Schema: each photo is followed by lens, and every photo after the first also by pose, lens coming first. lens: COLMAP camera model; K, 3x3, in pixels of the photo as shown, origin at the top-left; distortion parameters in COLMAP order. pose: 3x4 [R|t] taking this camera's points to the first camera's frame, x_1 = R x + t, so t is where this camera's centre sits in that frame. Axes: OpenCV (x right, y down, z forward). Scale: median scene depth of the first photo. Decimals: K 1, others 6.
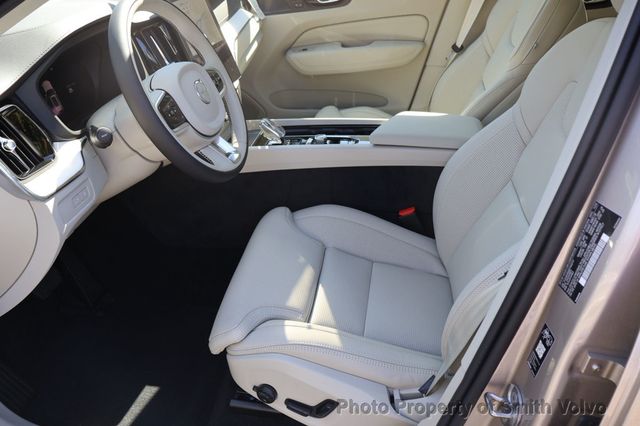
lens RADIAL K [[526.2, 0, 331.4], [0, 526.2, 220.7], [0, 0, 1]] dist [-0.005142, 0.000677]
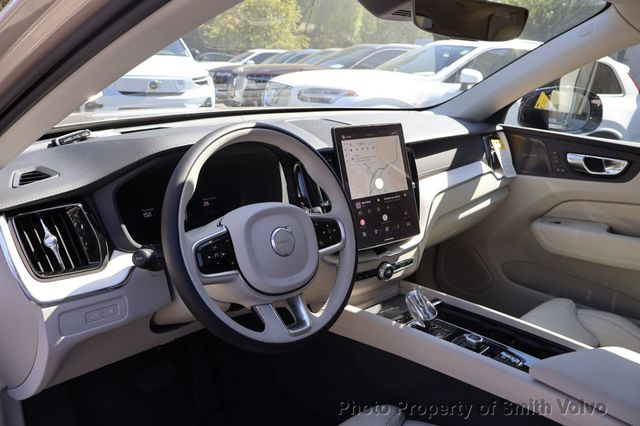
lens RADIAL K [[526.2, 0, 331.4], [0, 526.2, 220.7], [0, 0, 1]] dist [-0.005142, 0.000677]
pose [[0.773299, 0.249978, -0.582683, 0.156561], [-0.379866, 0.918466, -0.110100, -0.115177], [0.507652, 0.306482, 0.805207, 0.191124]]
